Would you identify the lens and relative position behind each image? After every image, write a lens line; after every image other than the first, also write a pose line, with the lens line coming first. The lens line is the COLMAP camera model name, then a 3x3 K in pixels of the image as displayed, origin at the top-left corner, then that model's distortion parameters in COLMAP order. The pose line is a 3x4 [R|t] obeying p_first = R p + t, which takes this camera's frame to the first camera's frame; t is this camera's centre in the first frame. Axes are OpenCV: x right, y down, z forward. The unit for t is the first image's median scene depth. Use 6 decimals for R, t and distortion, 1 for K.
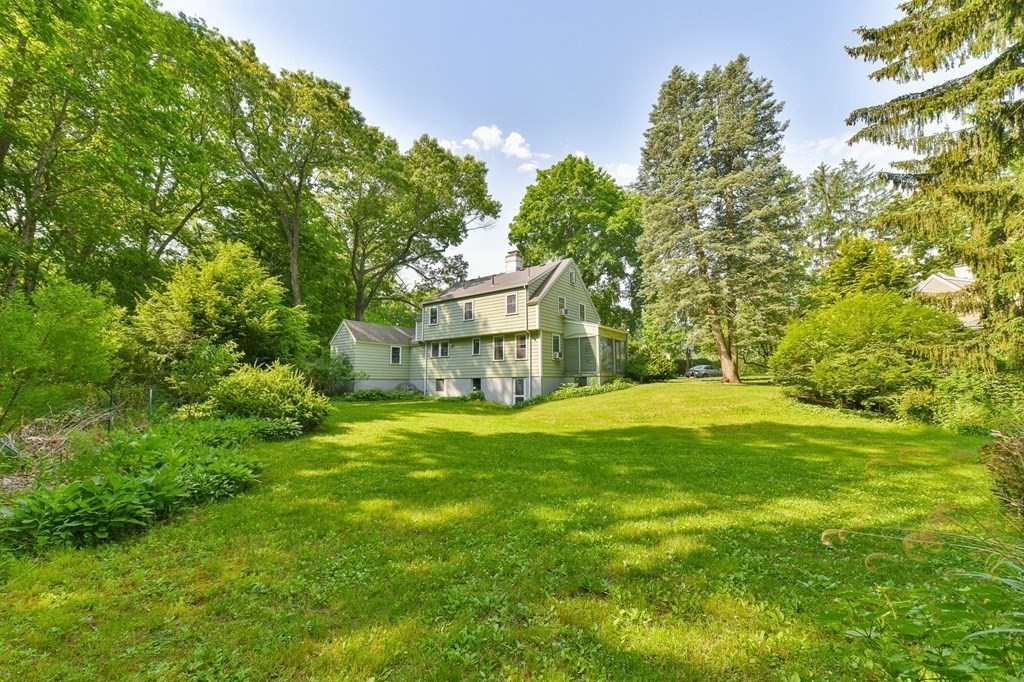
lens RADIAL K [[402.7, 0, 520.7], [0, 402.7, 341.1], [0, 0, 1]] dist [-0.005843, -0.000060]
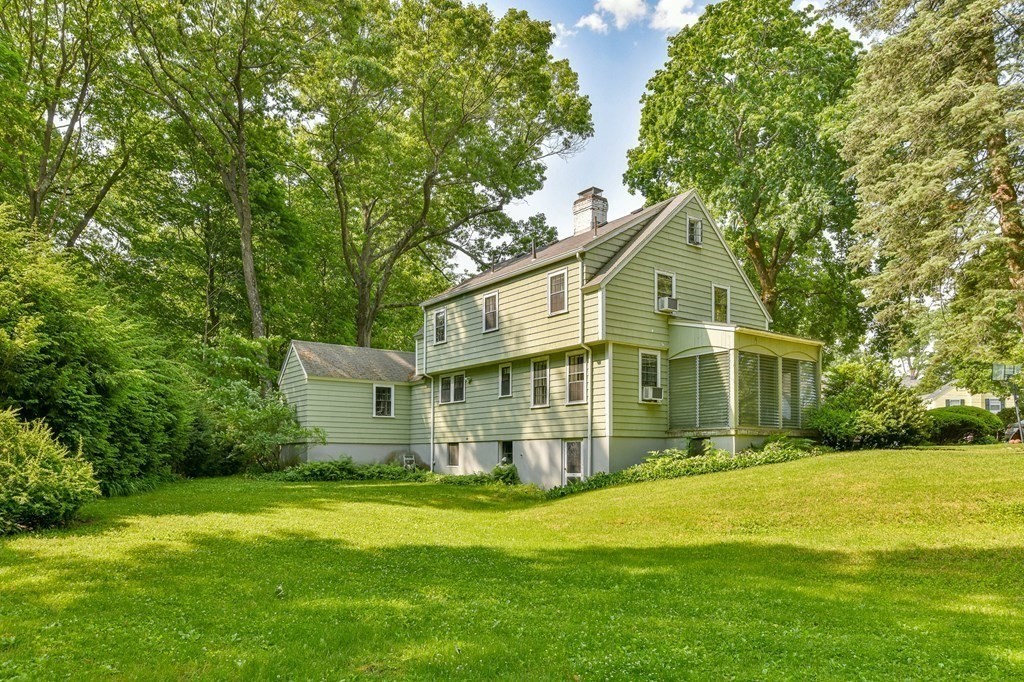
lens RADIAL K [[713.9, 0, 510.0], [0, 713.9, 442.3], [0, 0, 1]] dist [-0.005785, -0.001593]
pose [[0.961360, -0.001736, -0.275289, 0.157040], [0.025285, 0.996310, 0.082017, 0.018068], [0.274131, -0.085809, 0.957857, 0.108118]]
